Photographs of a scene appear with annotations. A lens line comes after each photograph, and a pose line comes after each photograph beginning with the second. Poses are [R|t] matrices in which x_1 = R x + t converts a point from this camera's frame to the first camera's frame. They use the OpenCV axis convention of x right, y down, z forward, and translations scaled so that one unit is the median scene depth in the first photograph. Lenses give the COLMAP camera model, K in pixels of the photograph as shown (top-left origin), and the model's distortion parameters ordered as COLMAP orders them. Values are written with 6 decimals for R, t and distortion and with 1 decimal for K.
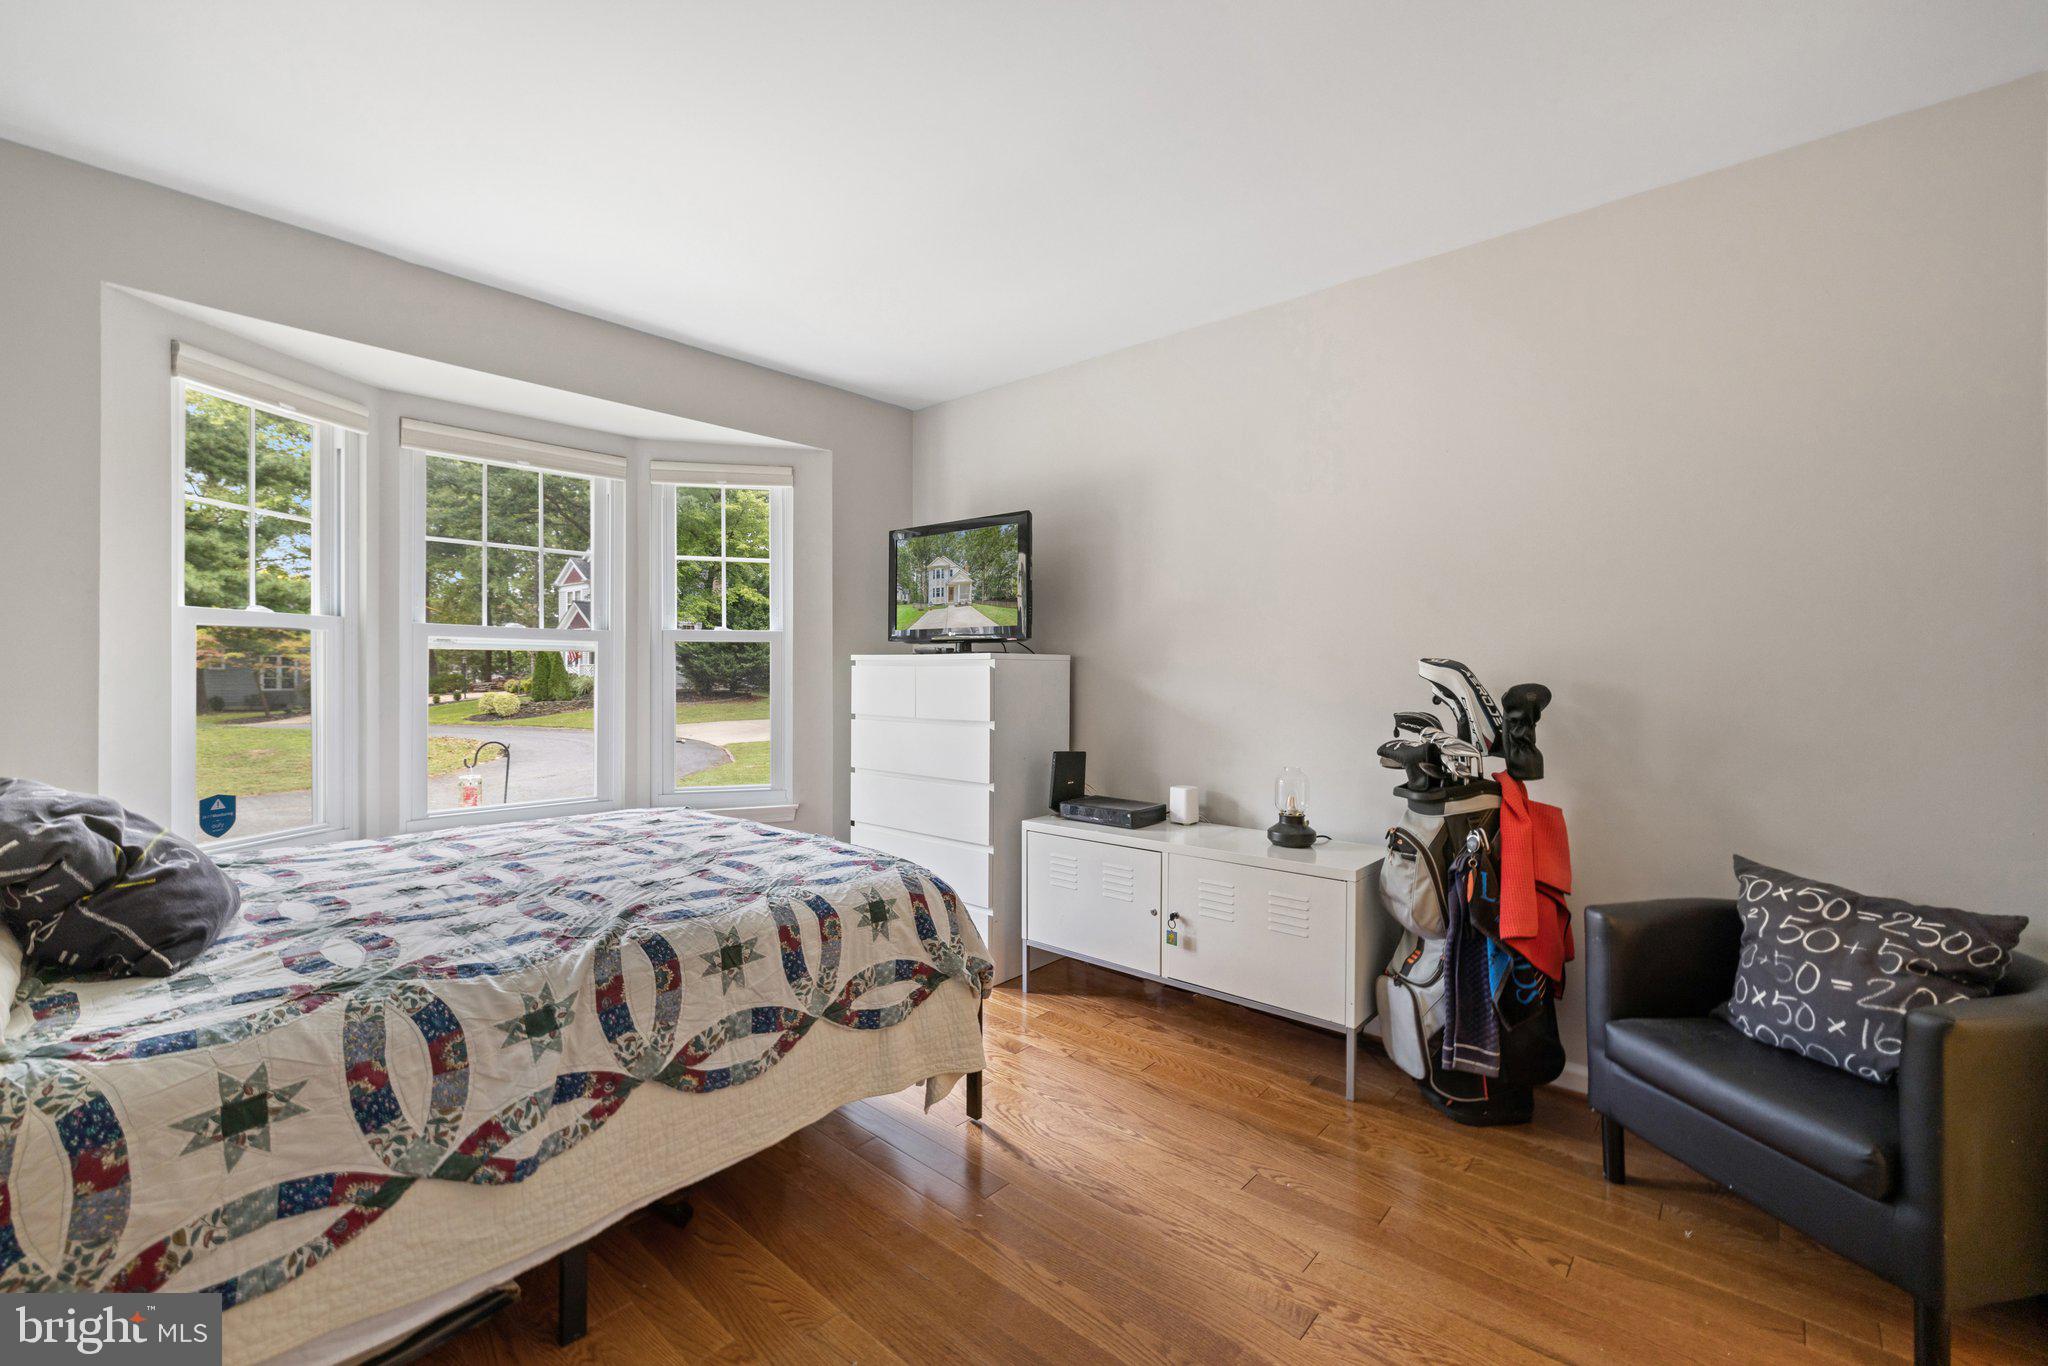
lens RADIAL K [[855.4, 0, 986.6], [0, 855.4, 700.6], [0, 0, 1]] dist [-0.000558, -0.000013]
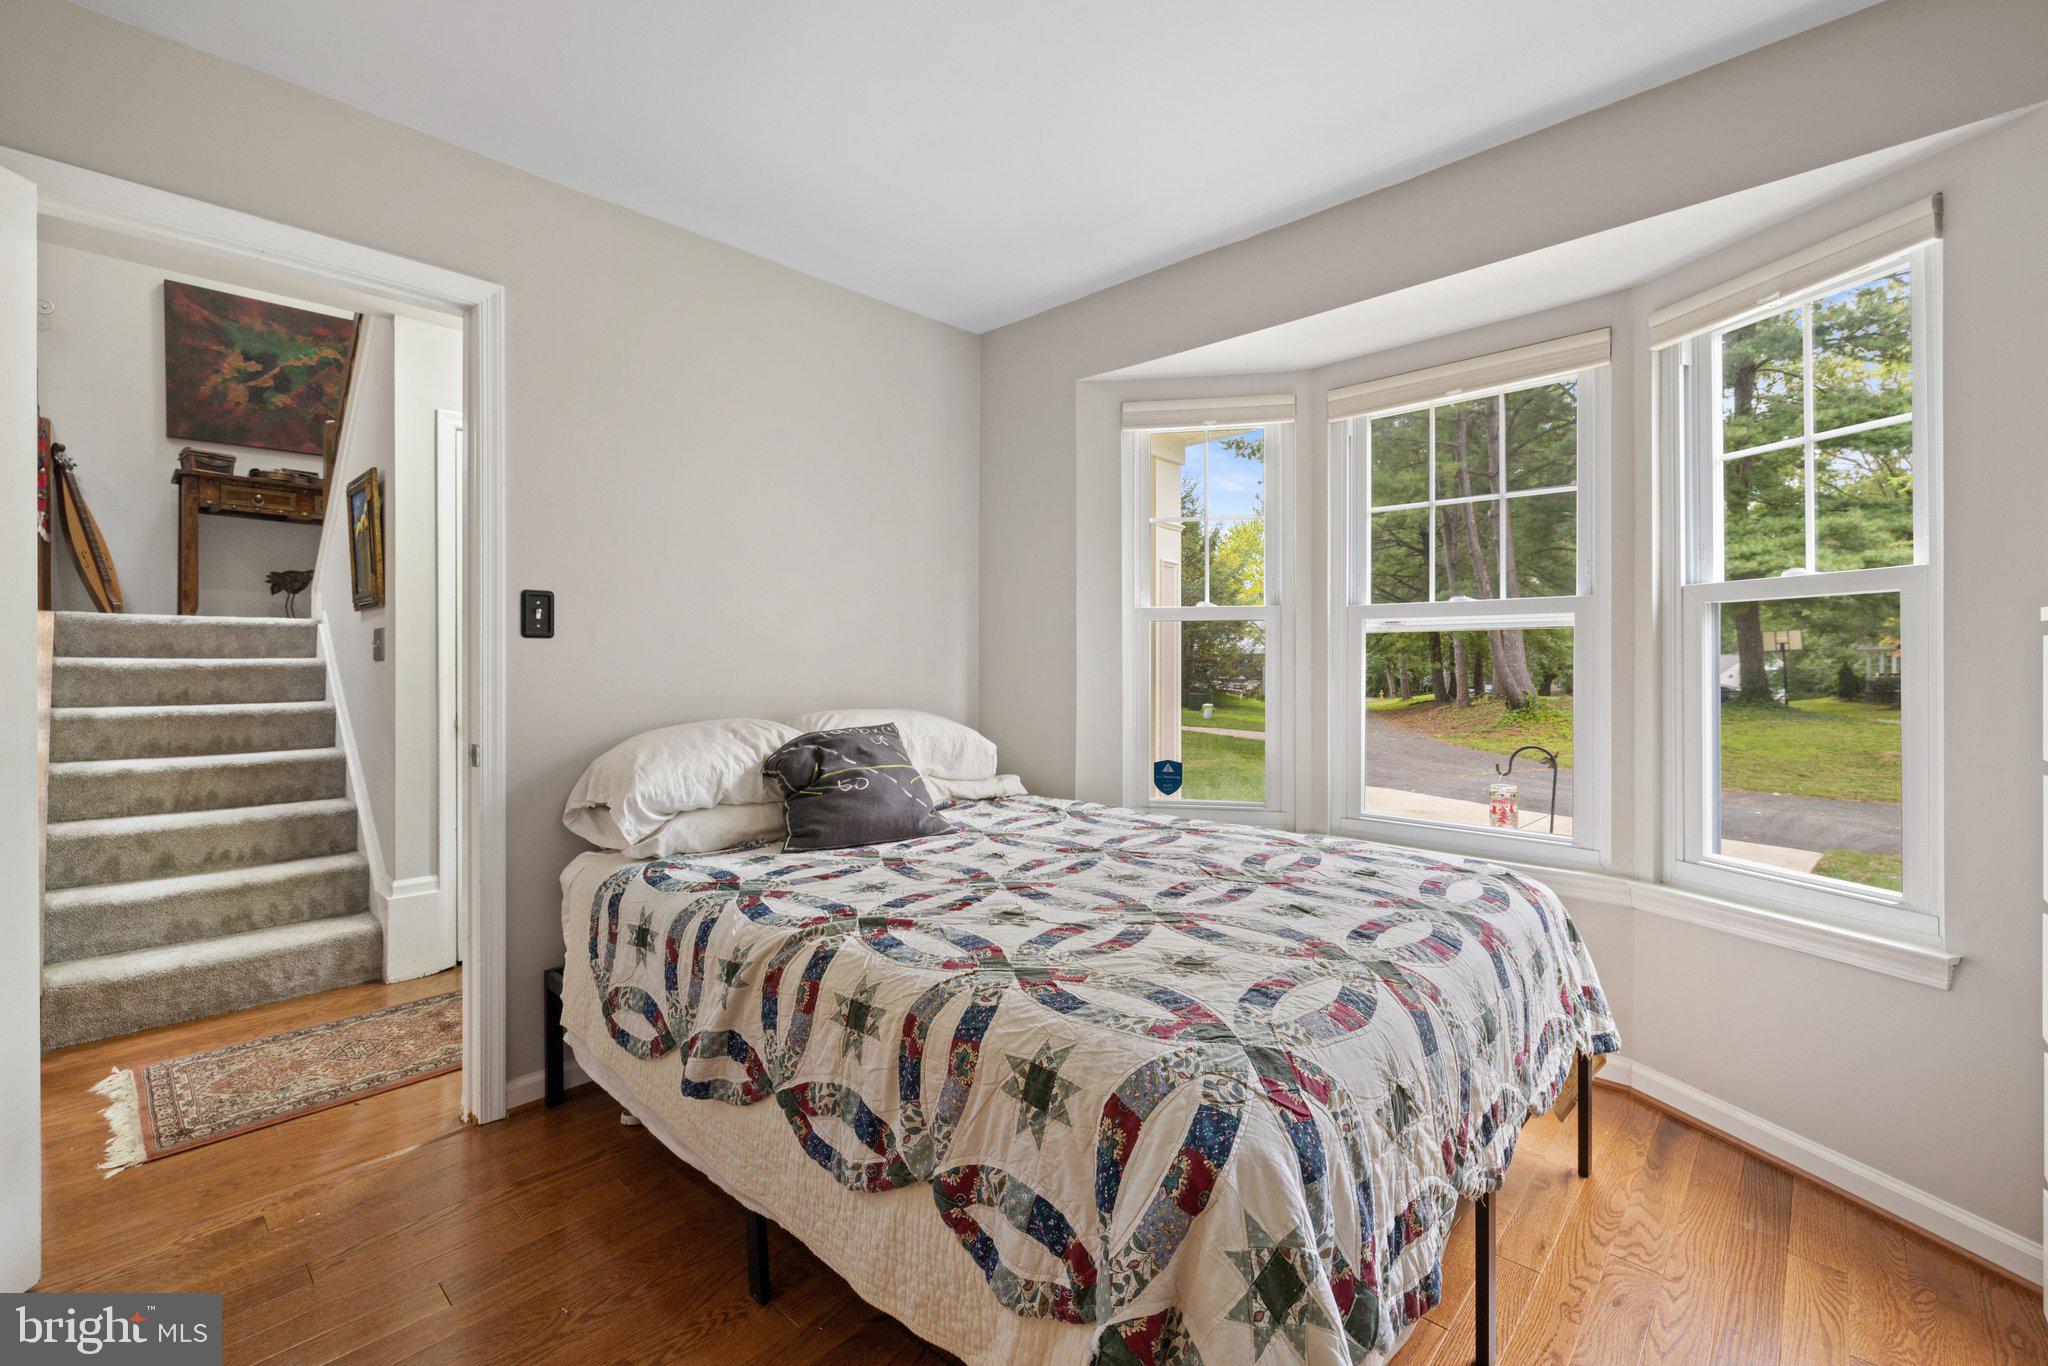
lens RADIAL K [[868.0, 0, 1000.9], [0, 868.0, 662.4], [0, 0, 1]] dist [-0.000305, 0.000037]
pose [[-0.013665, -0.005388, -0.999892, 0.272618], [-0.029931, 0.999540, -0.004977, -0.012255], [0.999459, 0.029860, -0.013820, 0.626356]]
